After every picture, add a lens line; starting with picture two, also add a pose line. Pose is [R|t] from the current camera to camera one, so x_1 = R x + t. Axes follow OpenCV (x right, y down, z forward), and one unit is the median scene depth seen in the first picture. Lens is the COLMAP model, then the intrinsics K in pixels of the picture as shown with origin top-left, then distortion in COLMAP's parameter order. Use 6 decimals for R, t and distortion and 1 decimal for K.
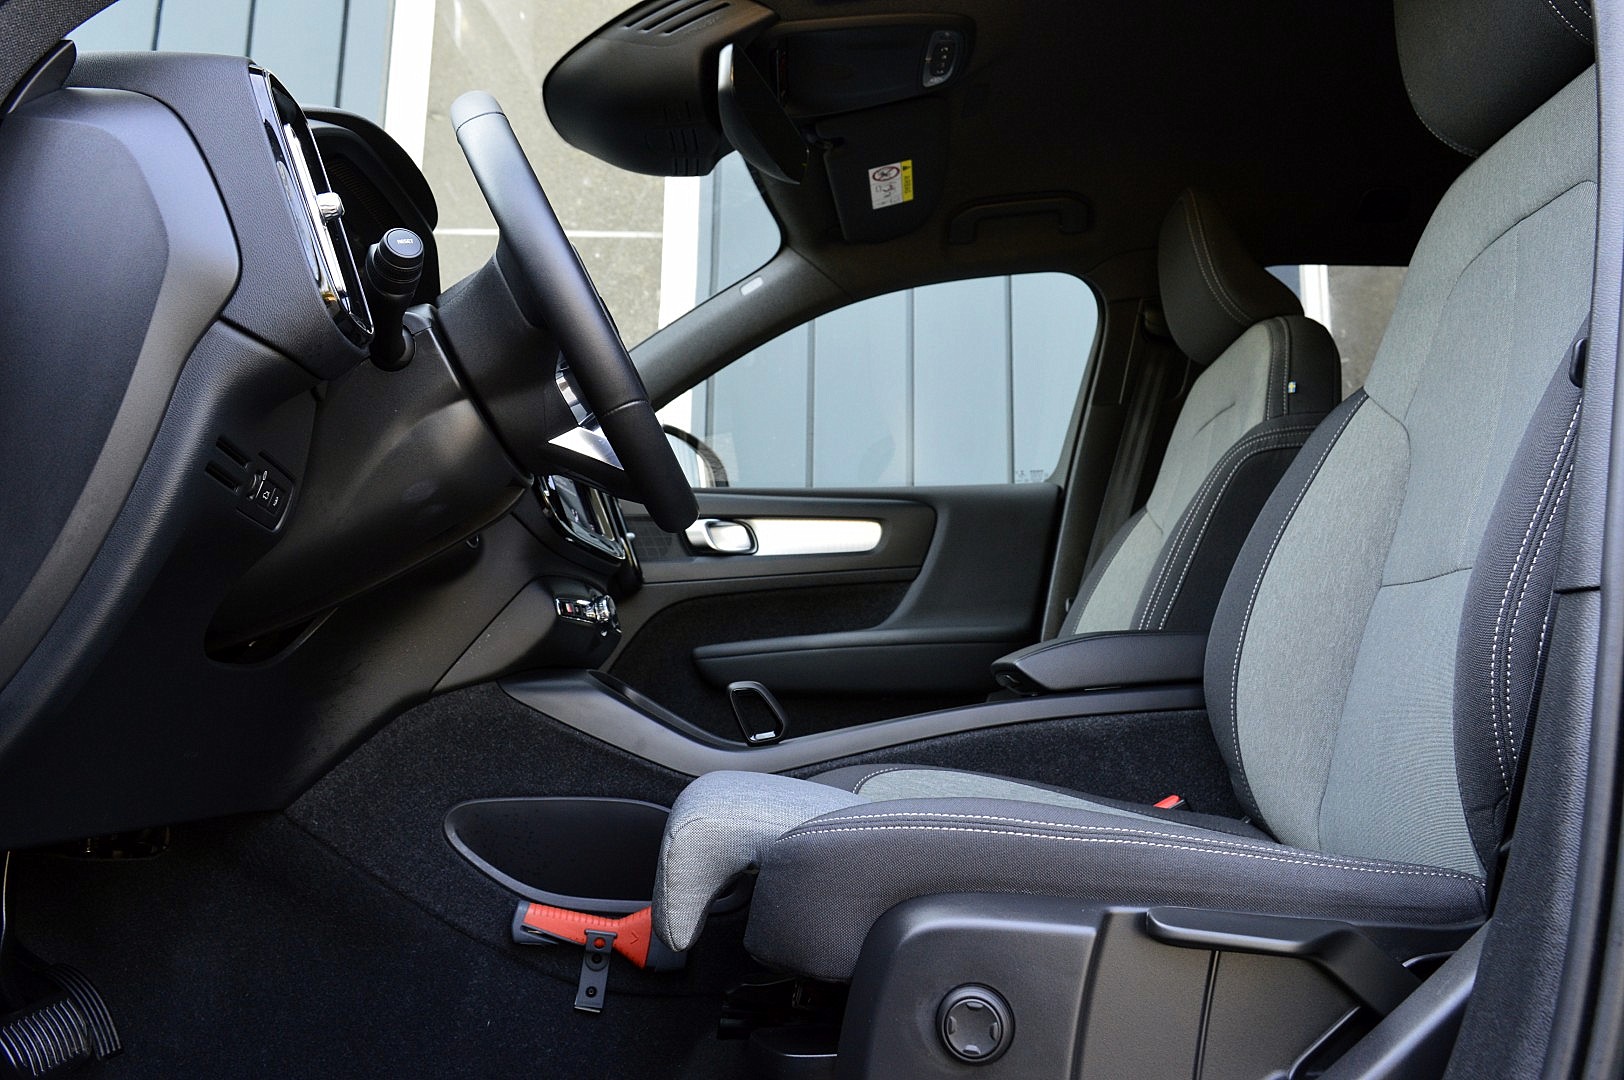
lens RADIAL K [[1273.5, 0, 812.0], [0, 1273.5, 540.0], [0, 0, 1]] dist [-0.003633, 0.007818]
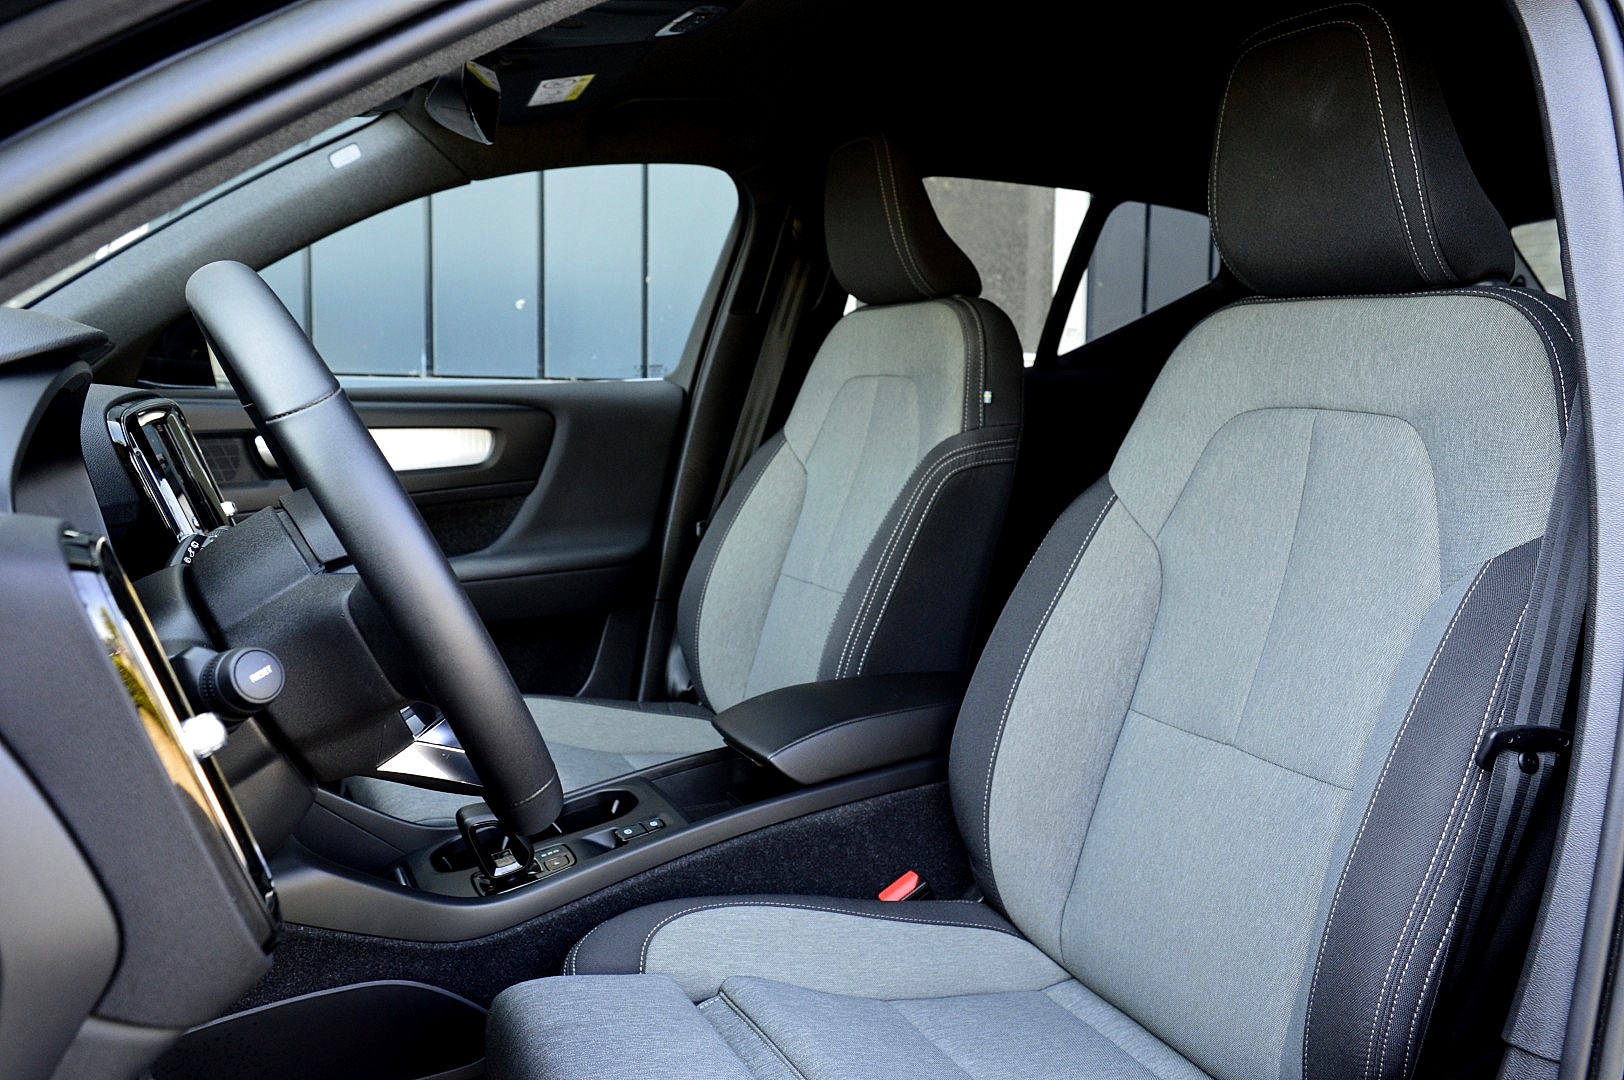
lens RADIAL K [[1273.5, 0, 812.0], [0, 1273.5, 540.0], [0, 0, 1]] dist [-0.003633, 0.007818]
pose [[0.899685, -0.045439, 0.434168, -0.223704], [-0.078889, 0.961270, 0.264078, -0.321502], [-0.429351, -0.271838, 0.861256, 0.207437]]
